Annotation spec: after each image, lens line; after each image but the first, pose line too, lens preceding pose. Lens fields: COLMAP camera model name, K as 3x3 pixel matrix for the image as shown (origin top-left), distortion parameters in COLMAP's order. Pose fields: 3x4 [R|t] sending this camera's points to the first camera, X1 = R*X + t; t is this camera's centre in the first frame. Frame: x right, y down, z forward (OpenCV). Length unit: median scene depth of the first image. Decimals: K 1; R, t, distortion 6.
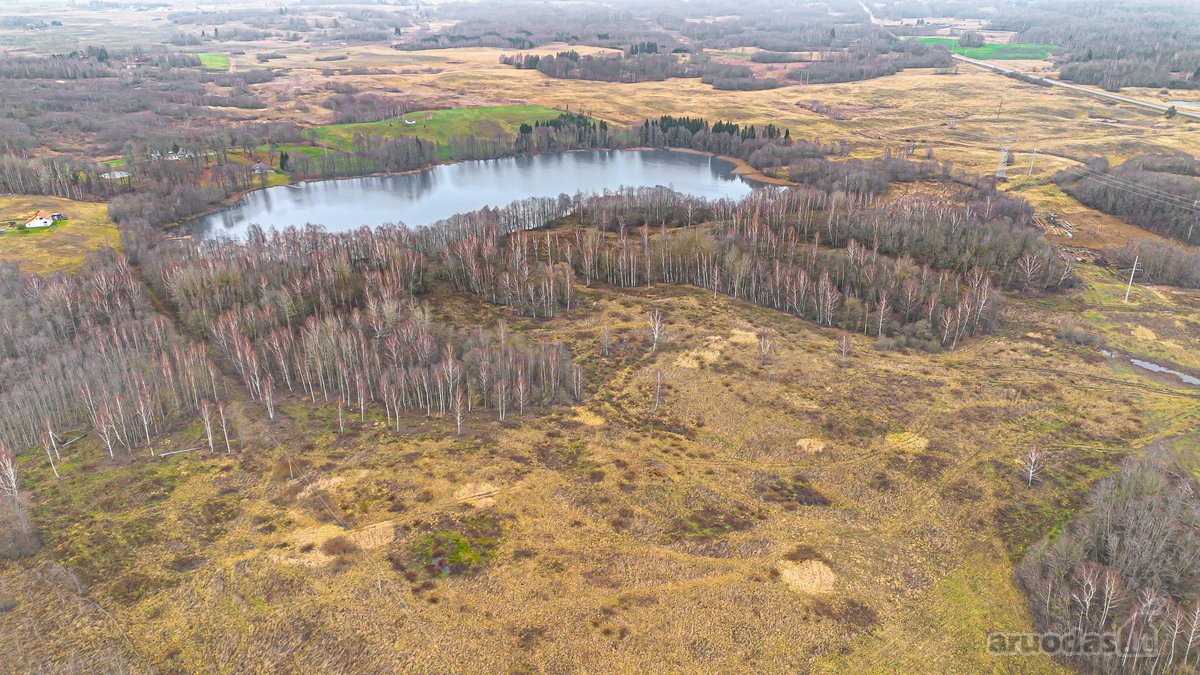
lens RADIAL K [[838.8, 0, 595.4], [0, 838.8, 330.2], [0, 0, 1]] dist [0.101831, -0.090343]
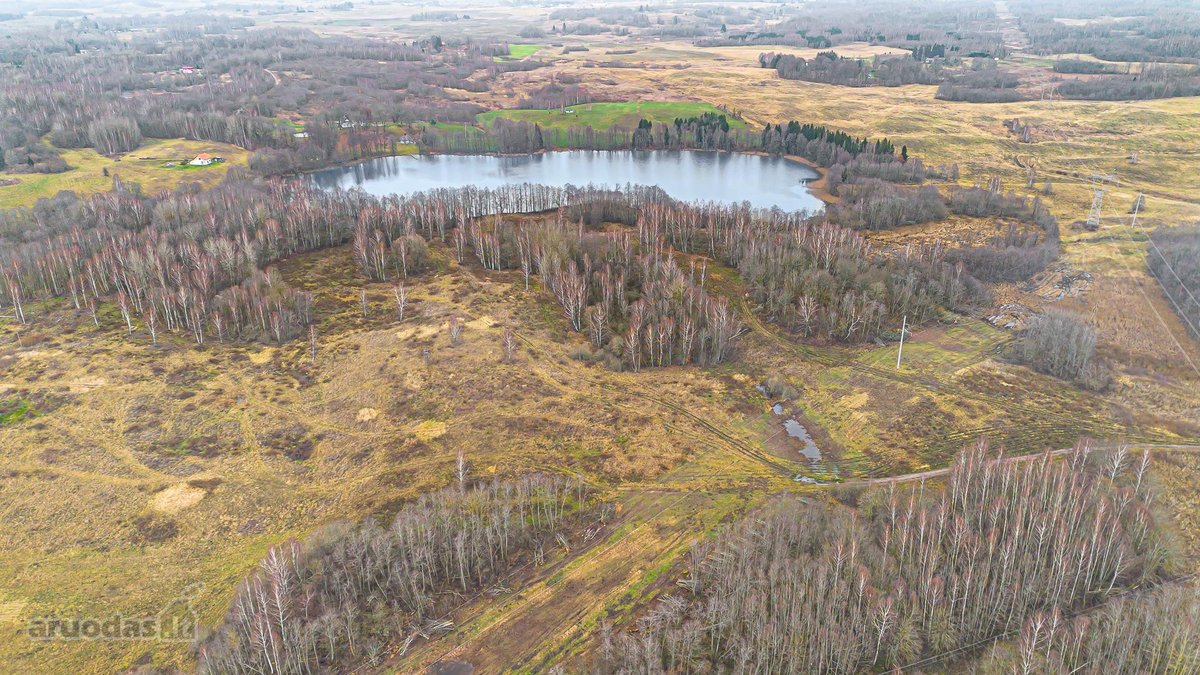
lens RADIAL K [[838.8, 0, 598.5], [0, 838.8, 328.6], [0, 0, 1]] dist [0.101831, -0.090343]
pose [[0.884357, 0.181109, -0.430246, 0.832016], [-0.180218, 0.982677, 0.043219, -0.062854], [0.430620, 0.039317, 0.901677, 0.124589]]
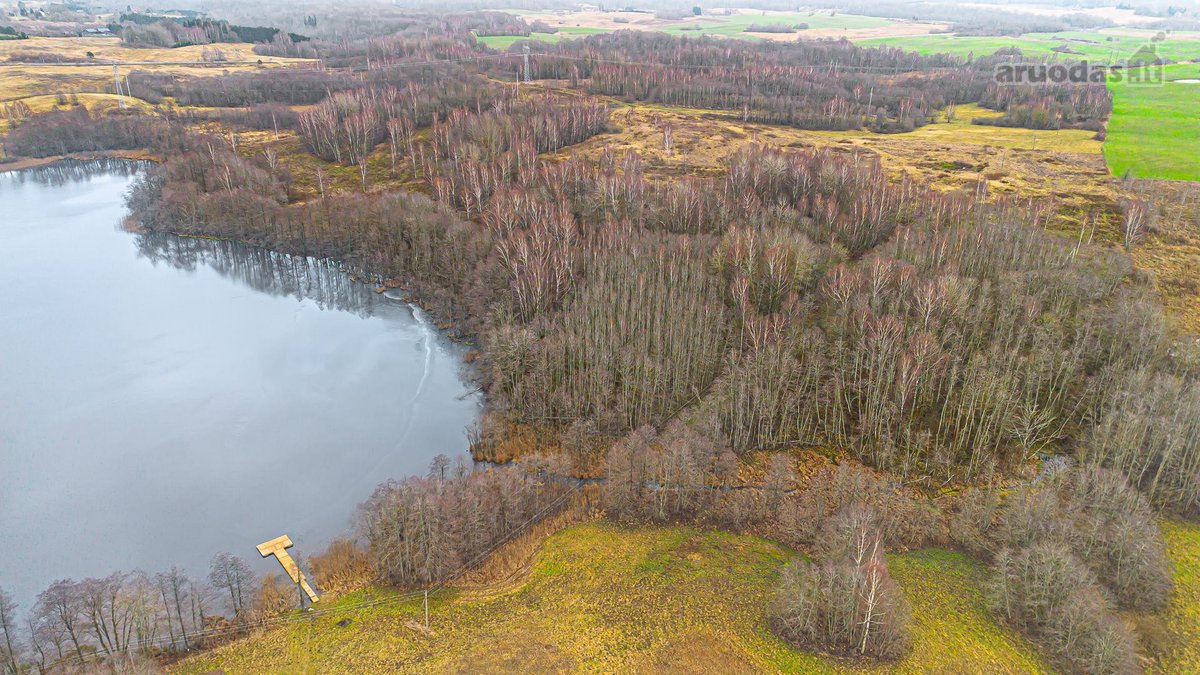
lens RADIAL K [[838.8, 0, 598.5], [0, 838.8, 334.0], [0, 0, 1]] dist [0.101831, -0.090343]
pose [[-0.298161, -0.371613, 0.879206, -1.248510], [0.372281, 0.802883, 0.465603, -0.449512], [-0.878924, 0.466137, -0.101044, 1.456022]]
